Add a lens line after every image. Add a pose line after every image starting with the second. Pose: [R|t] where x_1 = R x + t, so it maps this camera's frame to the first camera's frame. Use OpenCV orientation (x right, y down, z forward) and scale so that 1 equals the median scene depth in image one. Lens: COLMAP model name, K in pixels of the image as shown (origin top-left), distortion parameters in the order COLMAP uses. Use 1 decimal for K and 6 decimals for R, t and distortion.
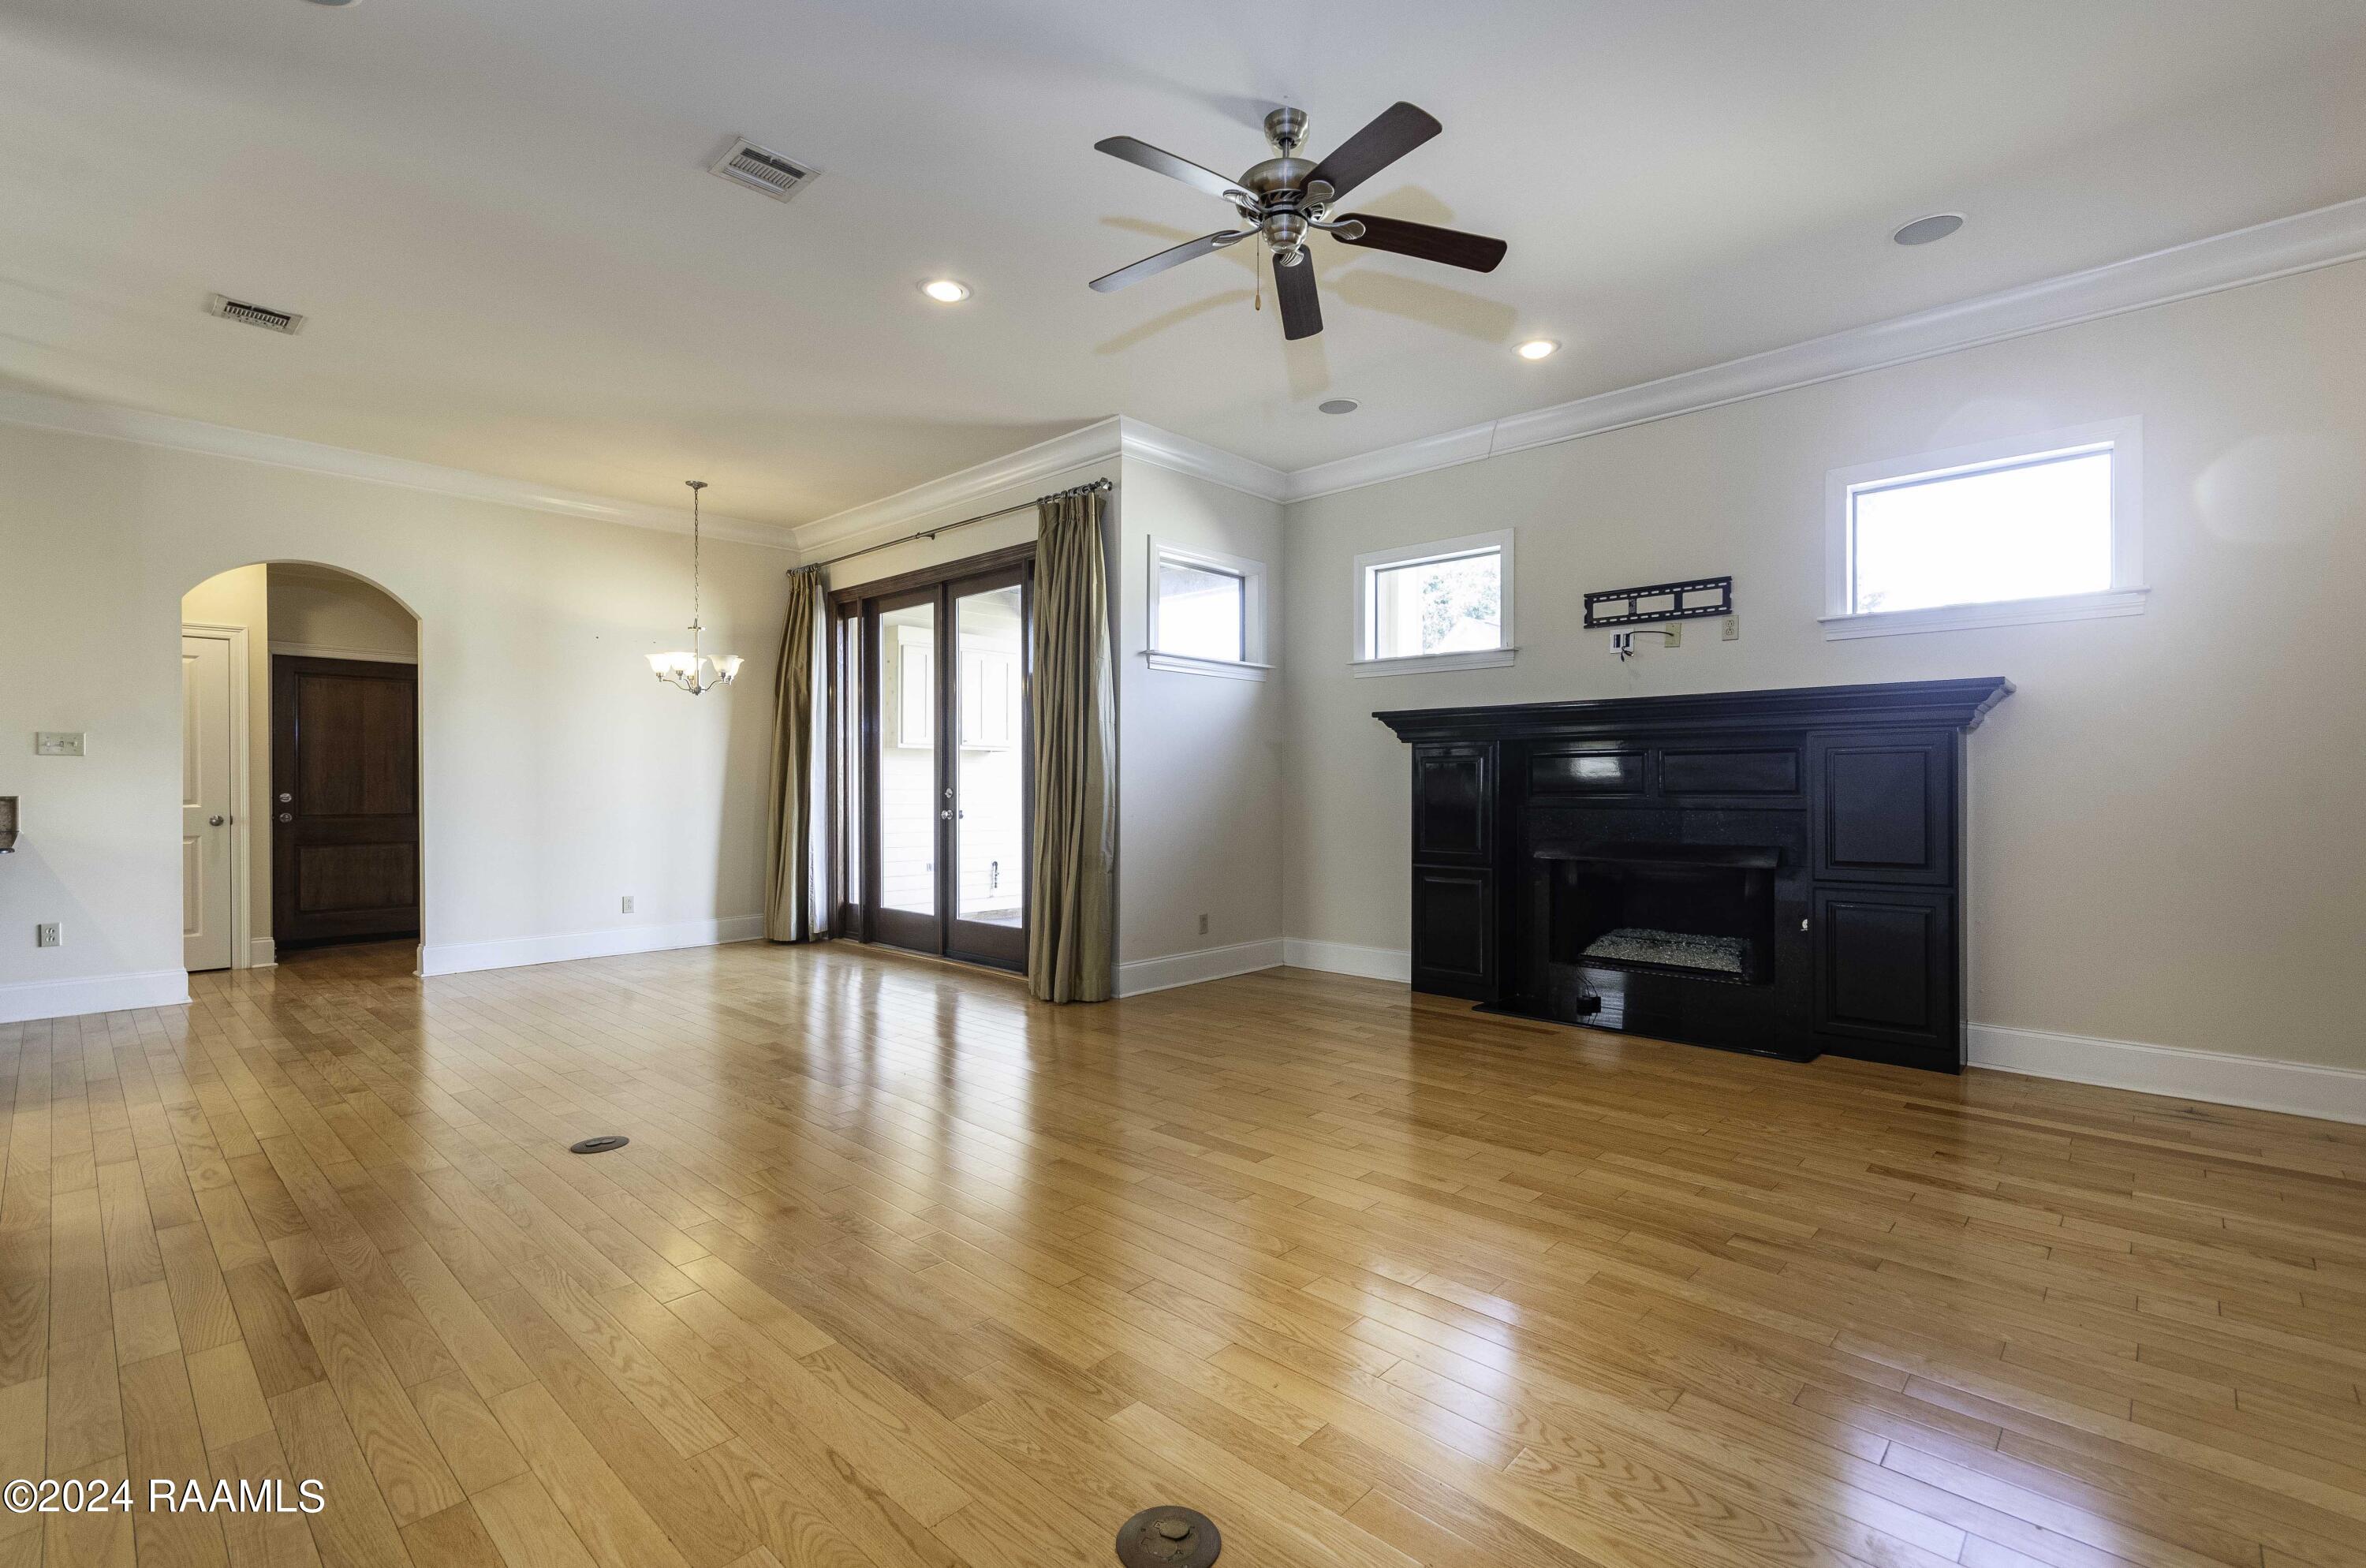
lens RADIAL K [[1035.4, 0, 1162.6], [0, 1035.4, 785.4], [0, 0, 1]] dist [-0.000060, -0.000112]
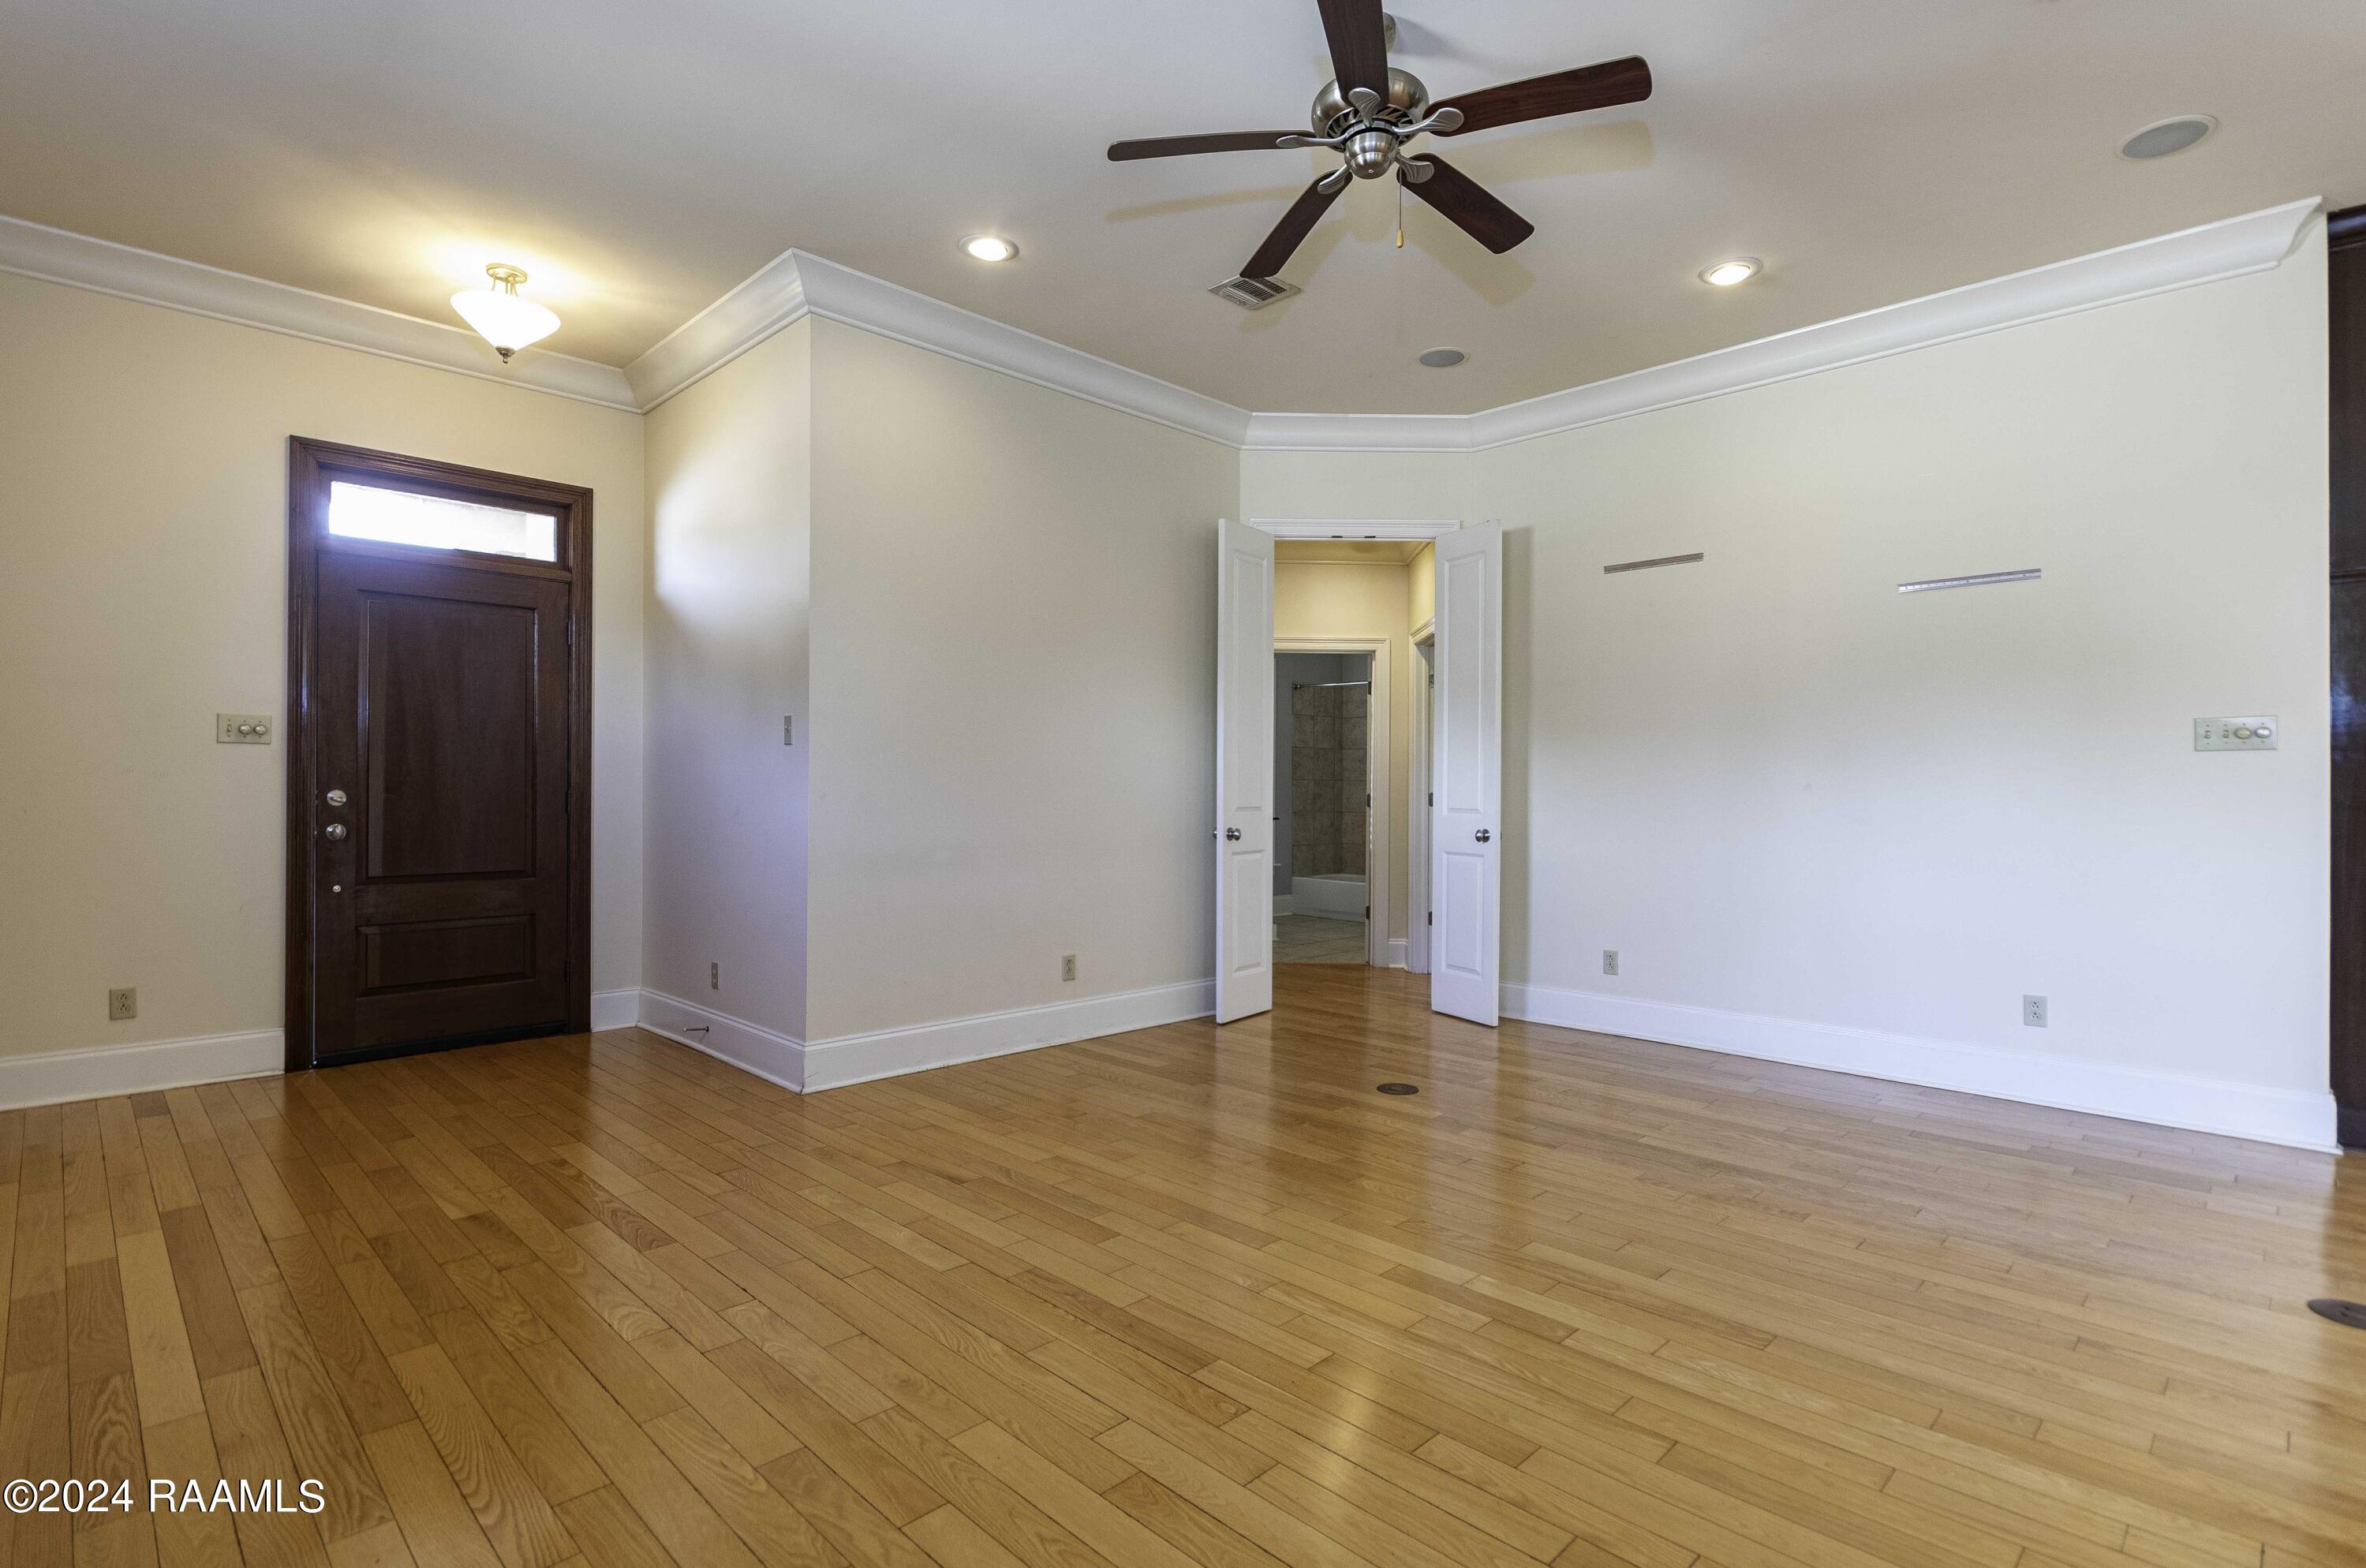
lens RADIAL K [[1154.5, 0, 1173.5], [0, 1154.5, 784.5], [0, 0, 1]] dist [0.000058, -0.000294]
pose [[-0.999781, -0.005589, 0.020151, 0.146124], [-0.005739, 0.999956, -0.007380, 0.002612], [-0.020109, -0.007494, -0.999770, 1.103892]]
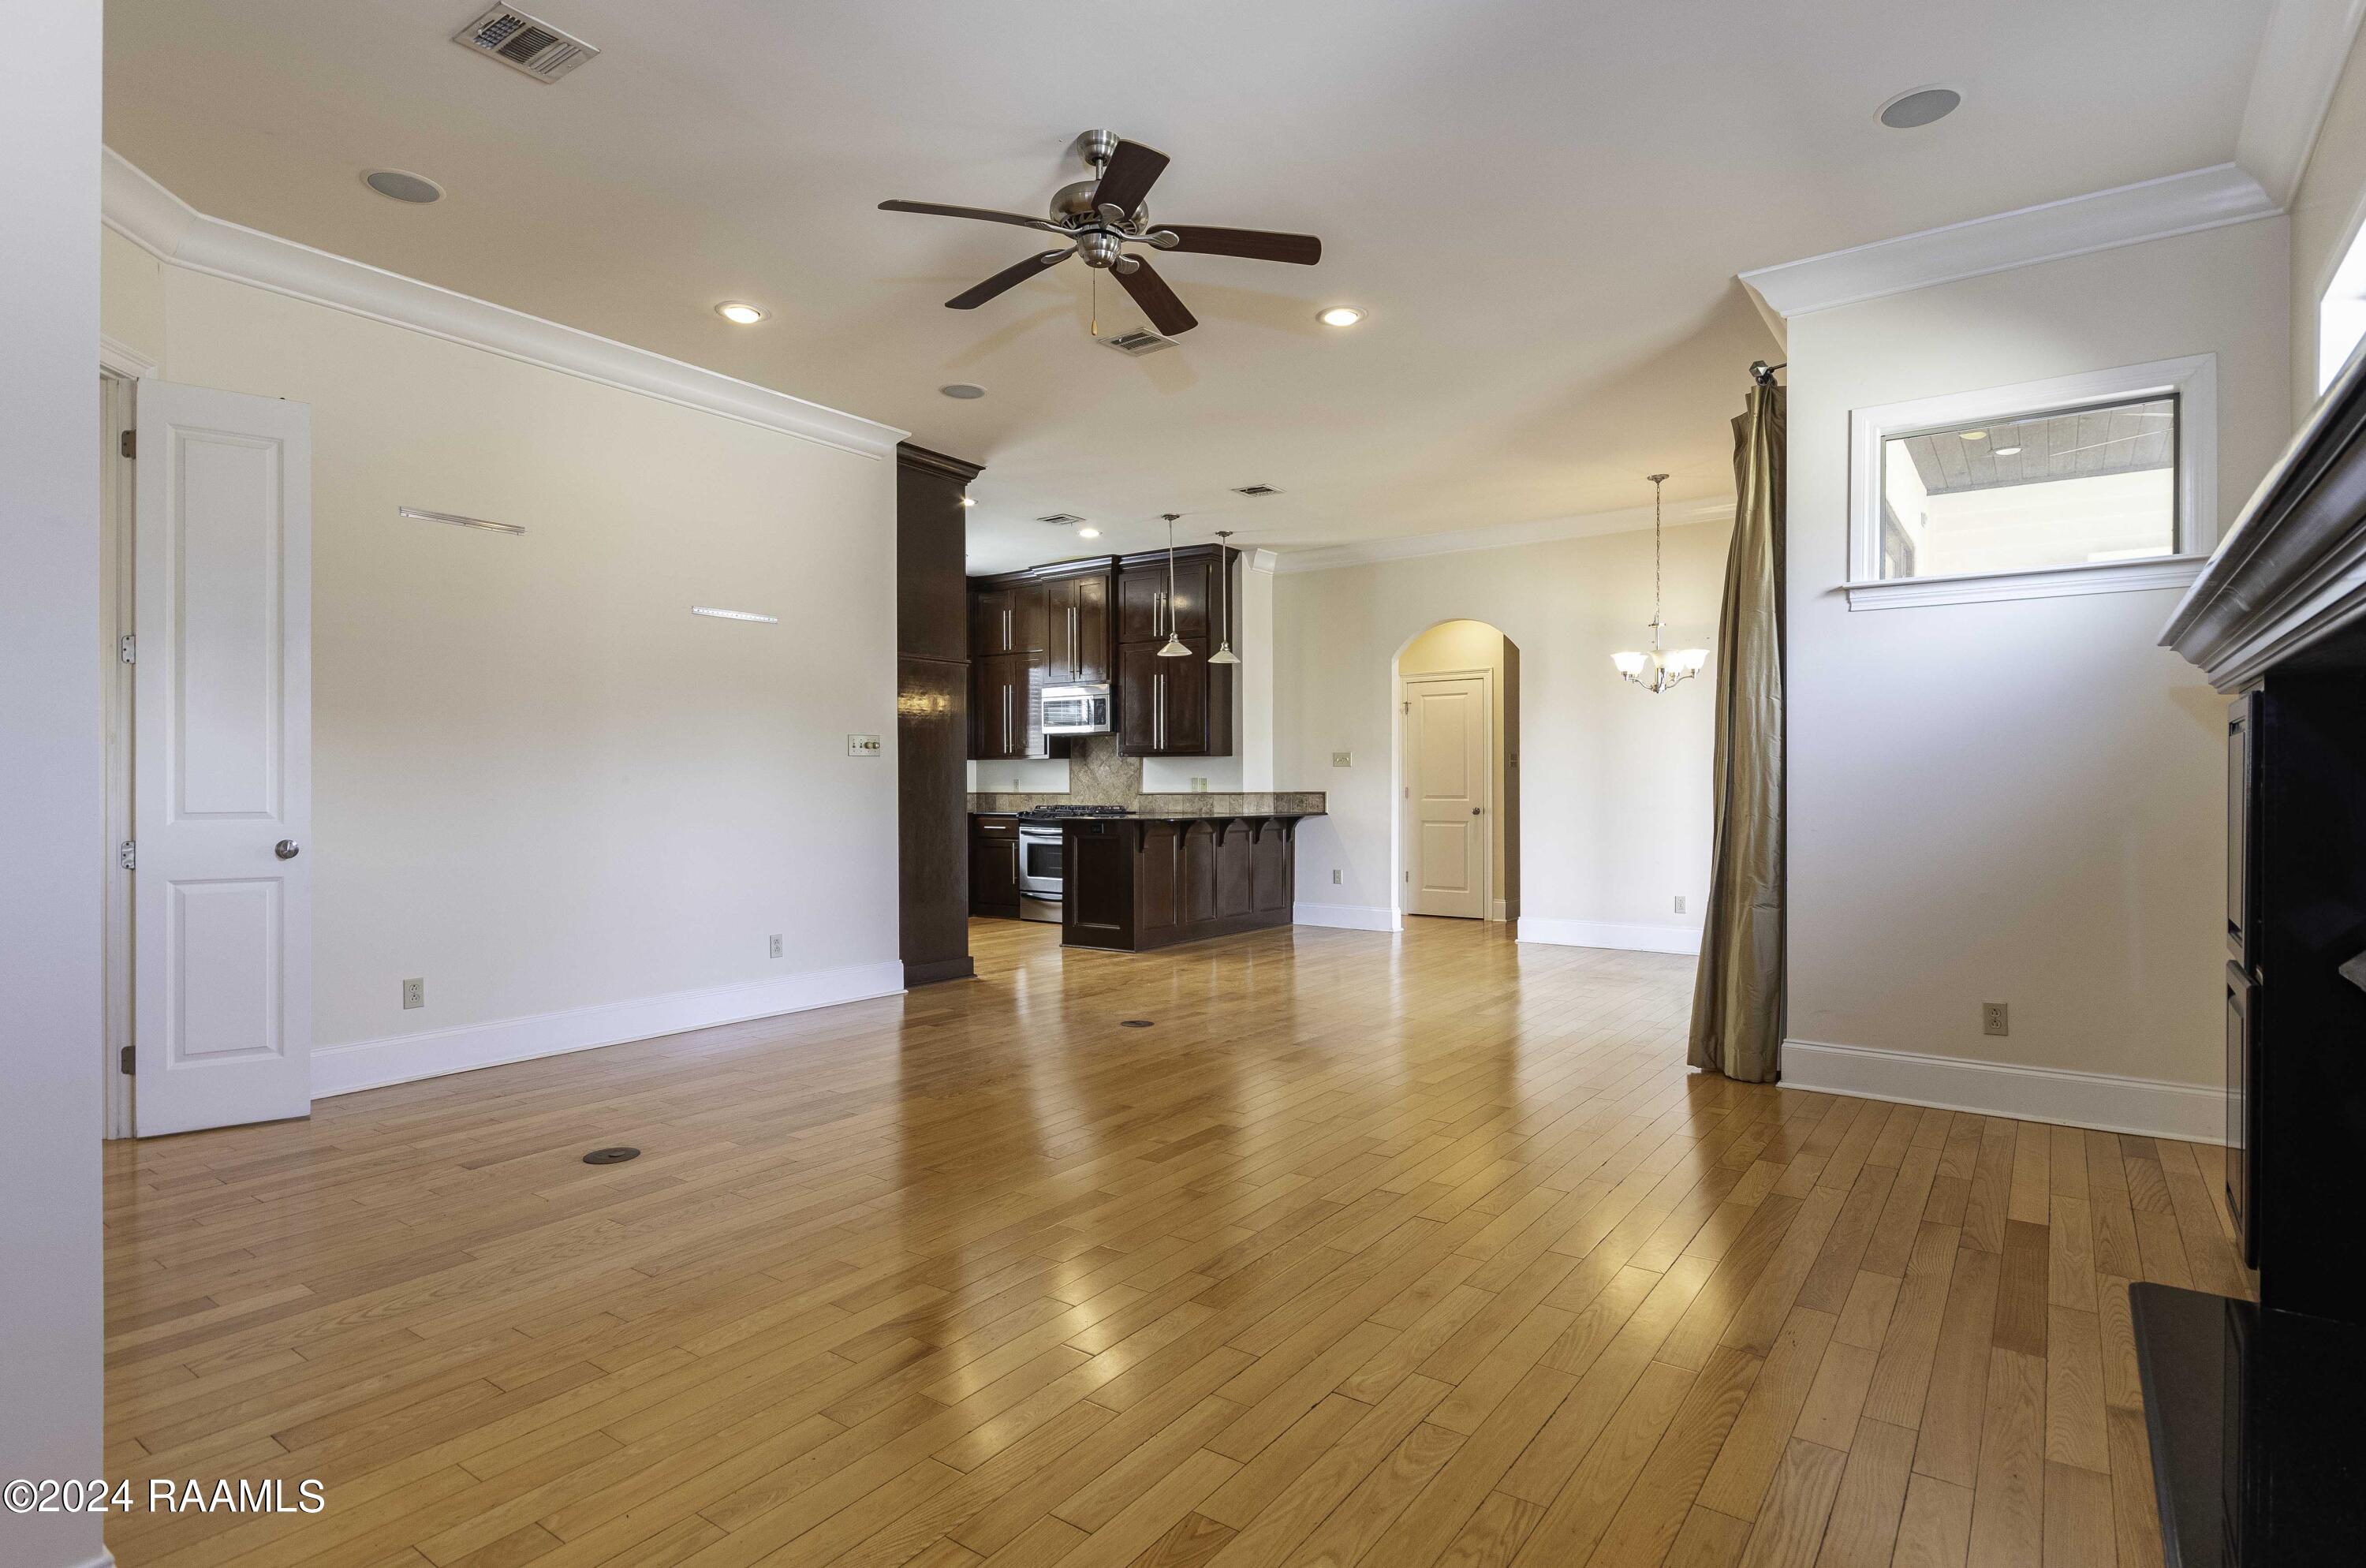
lens RADIAL K [[1179.7, 0, 1251.4], [0, 1179.7, 812.0], [0, 0, 1]] dist [-0.000212, -0.000056]
pose [[0.186673, 0.023635, -0.982138, 0.727904], [0.000267, 0.999709, 0.024108, -0.002444], [0.982422, -0.004763, 0.186613, 0.522768]]
